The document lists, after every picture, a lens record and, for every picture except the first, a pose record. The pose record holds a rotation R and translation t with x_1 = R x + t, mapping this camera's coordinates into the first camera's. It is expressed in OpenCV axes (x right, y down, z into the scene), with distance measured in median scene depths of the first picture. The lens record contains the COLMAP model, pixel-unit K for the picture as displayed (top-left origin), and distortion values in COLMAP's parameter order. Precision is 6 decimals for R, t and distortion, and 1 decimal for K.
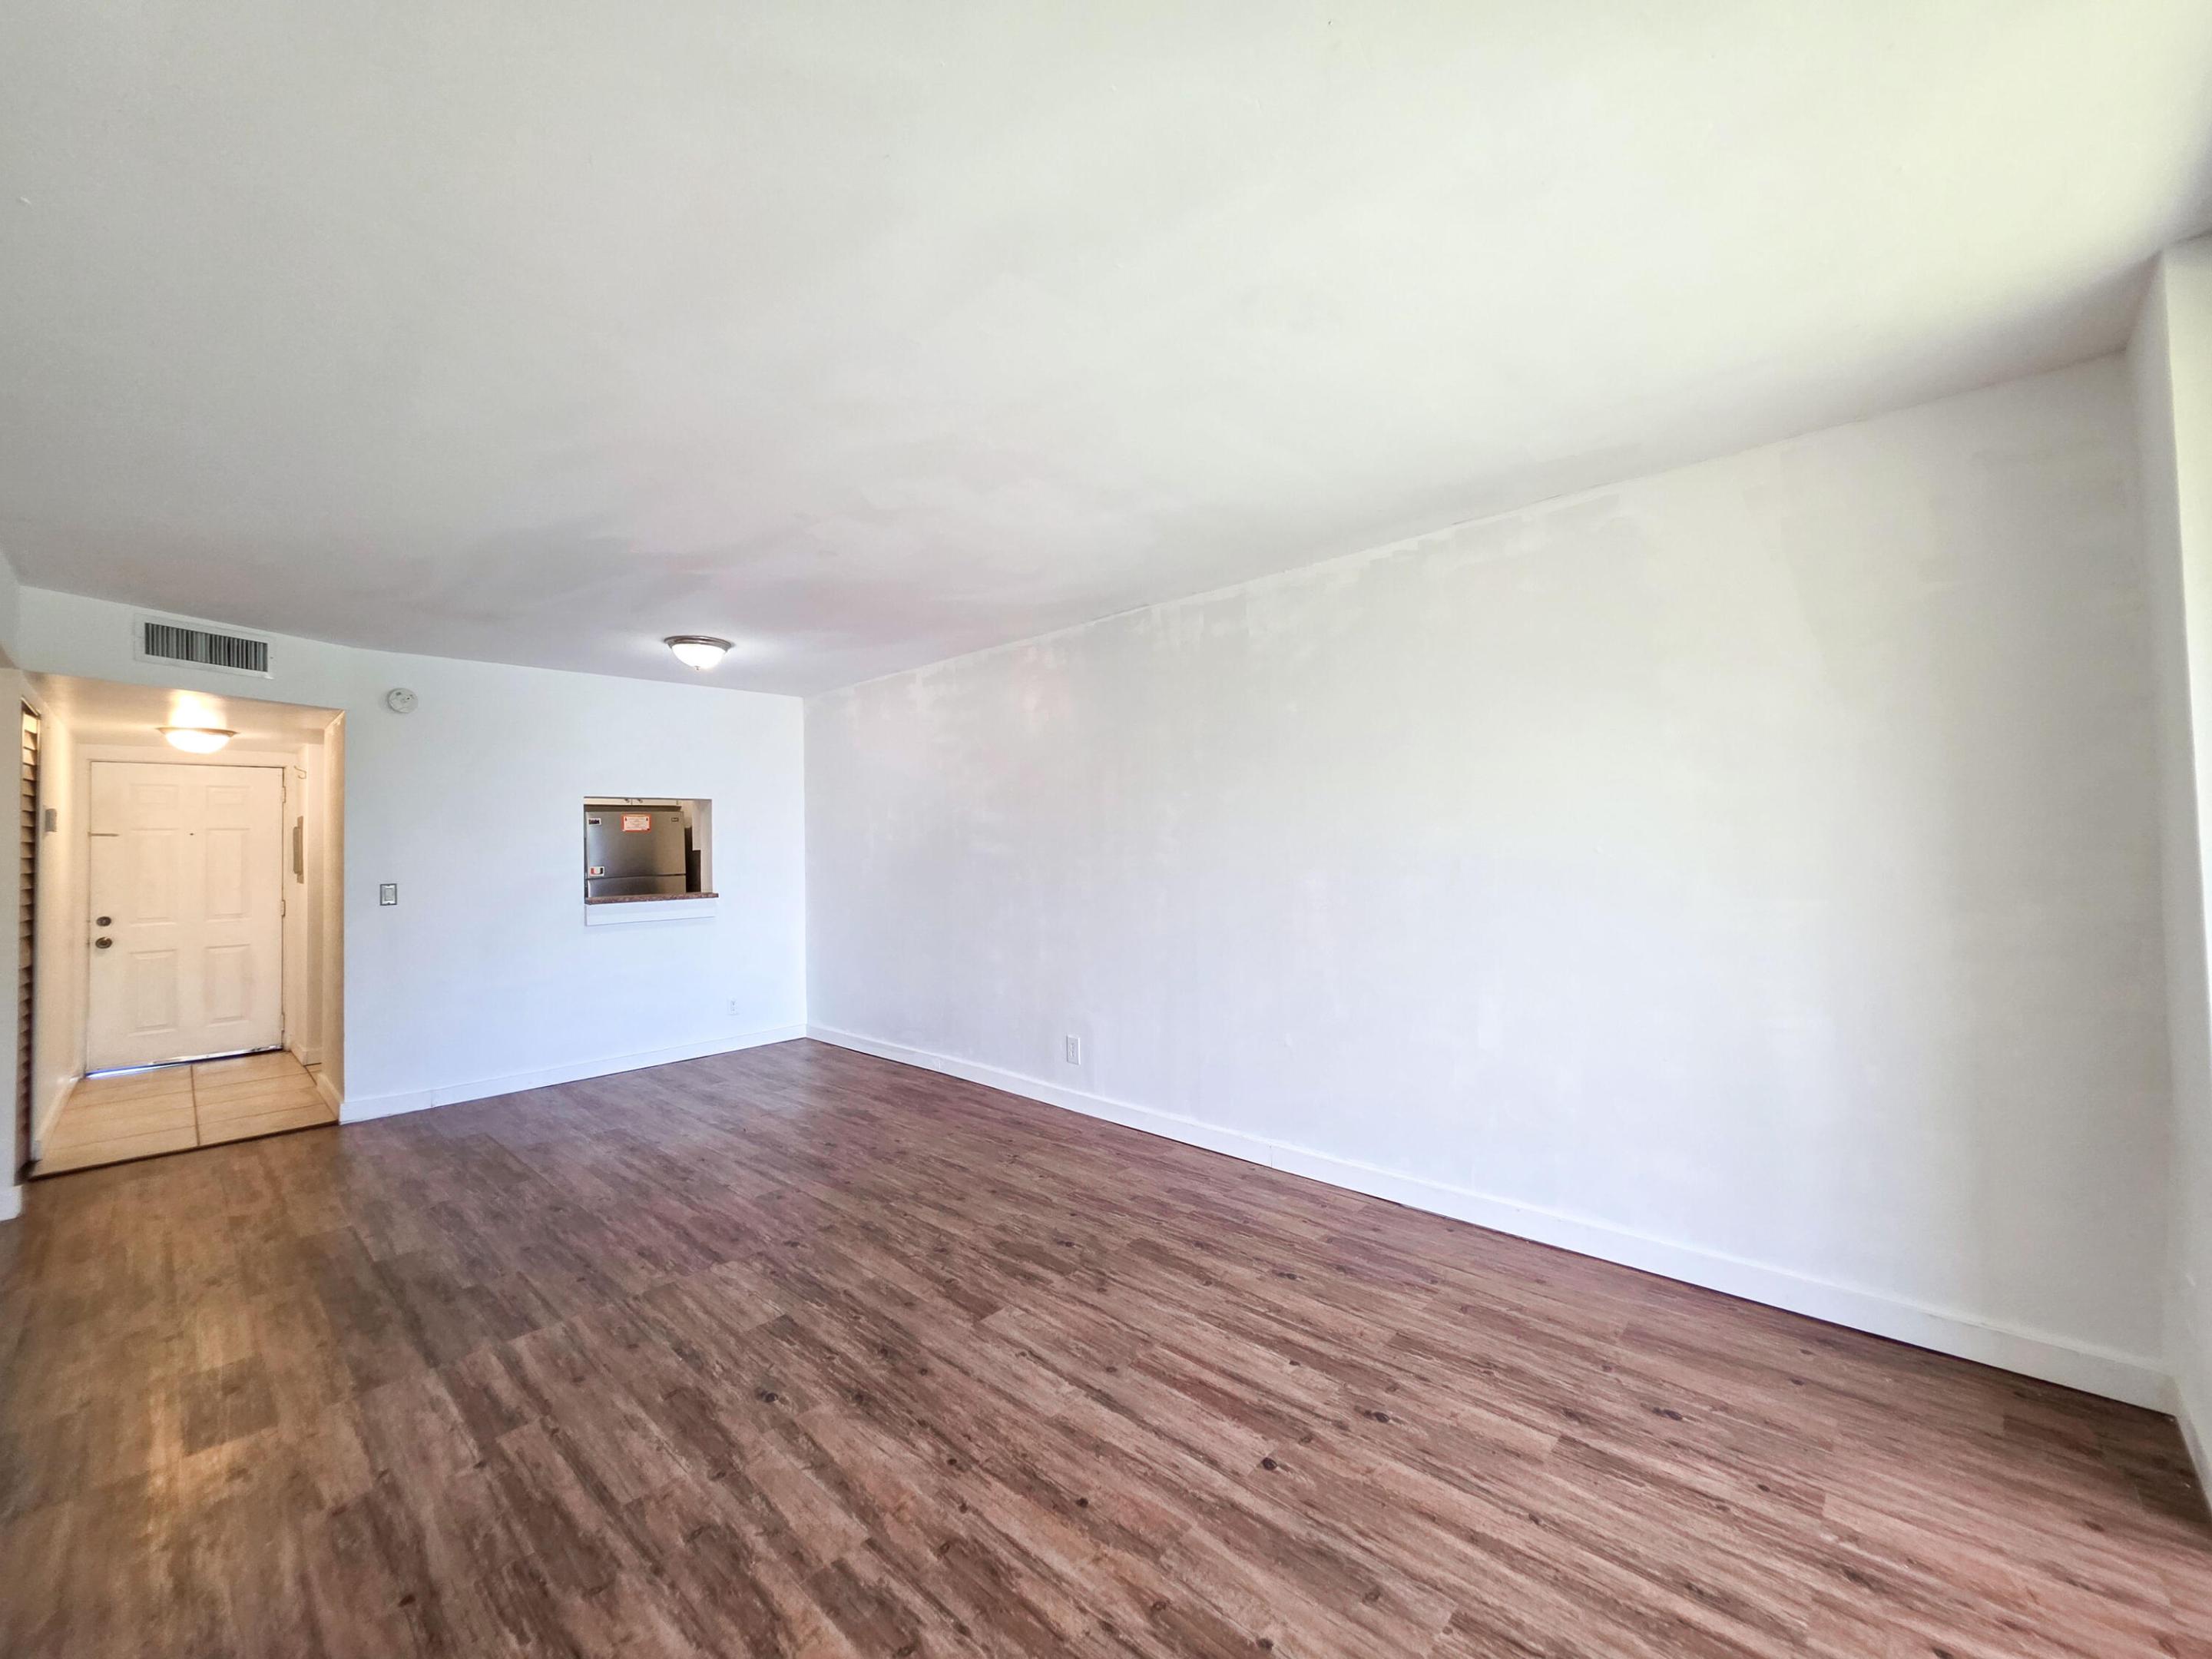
lens RADIAL K [[884.1, 0, 1107.4], [0, 884.1, 824.6], [0, 0, 1]] dist [0.004337, -0.000424]
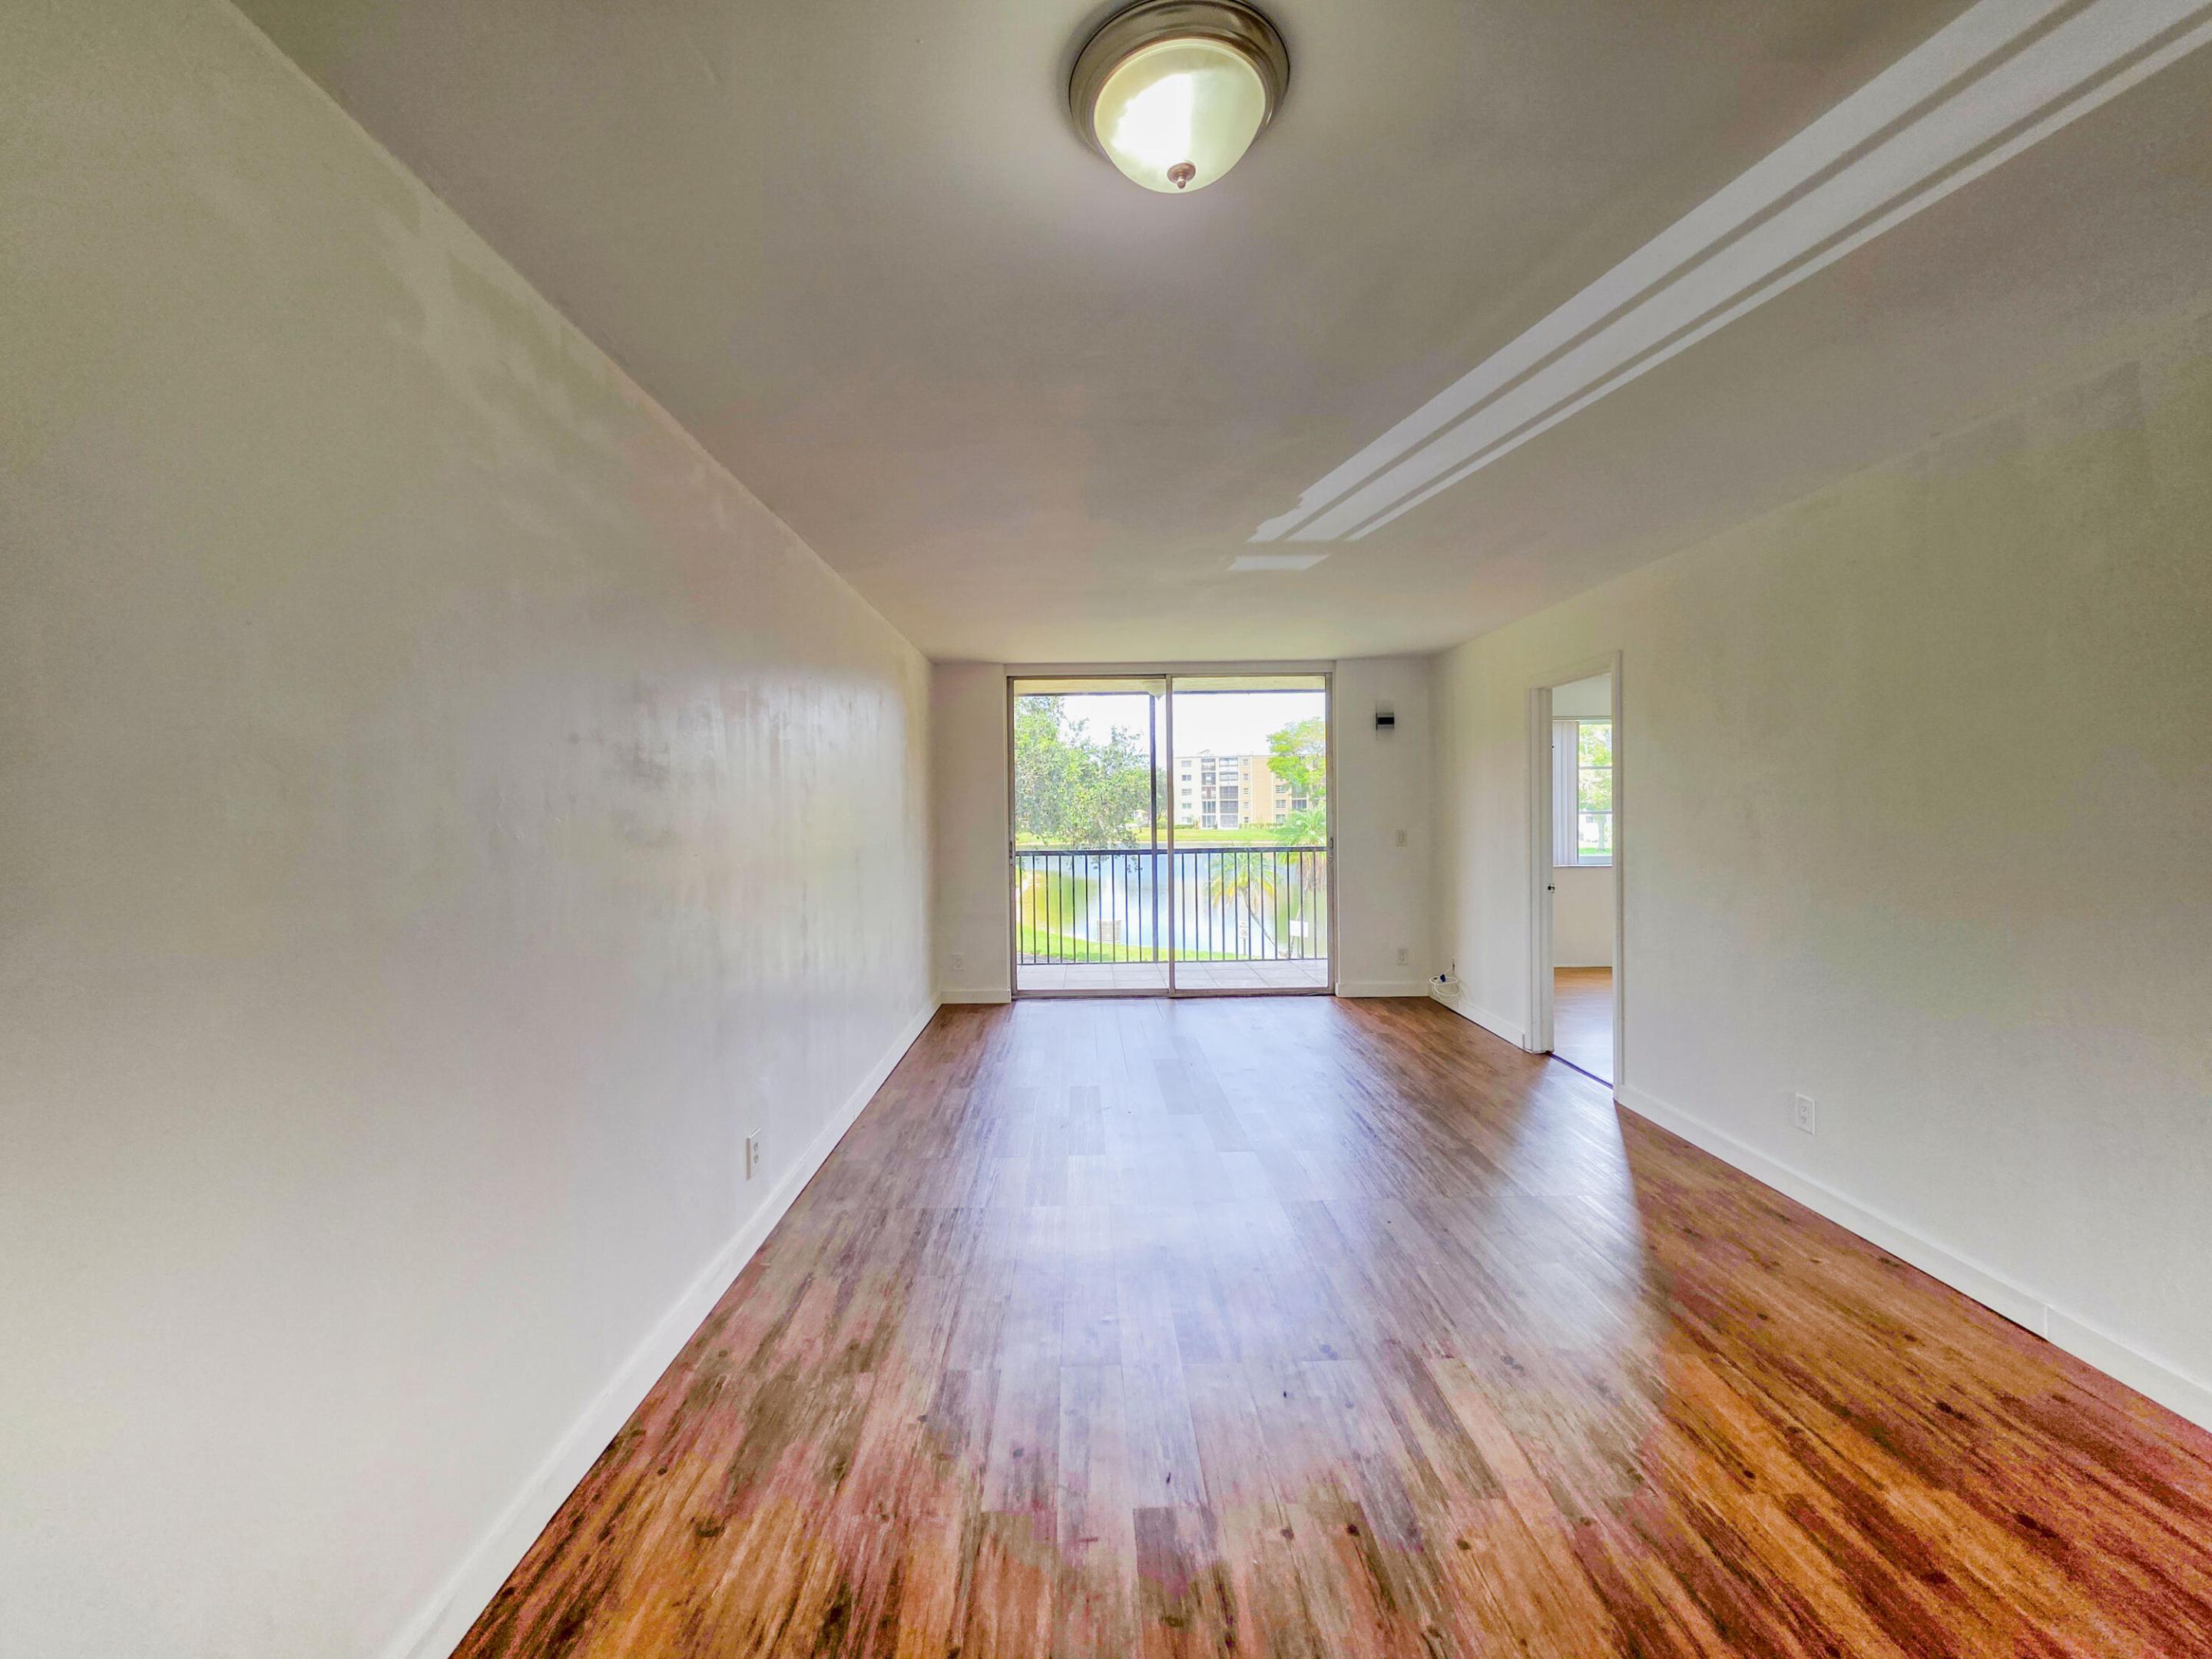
lens RADIAL K [[884.1, 0, 1106.6], [0, 884.1, 827.0], [0, 0, 1]] dist [0.004337, -0.000424]
pose [[-0.698428, 0.014195, 0.715539, -0.769541], [0.009581, 0.999899, -0.010483, 0.036153], [-0.715616, -0.000466, -0.698494, 1.449152]]
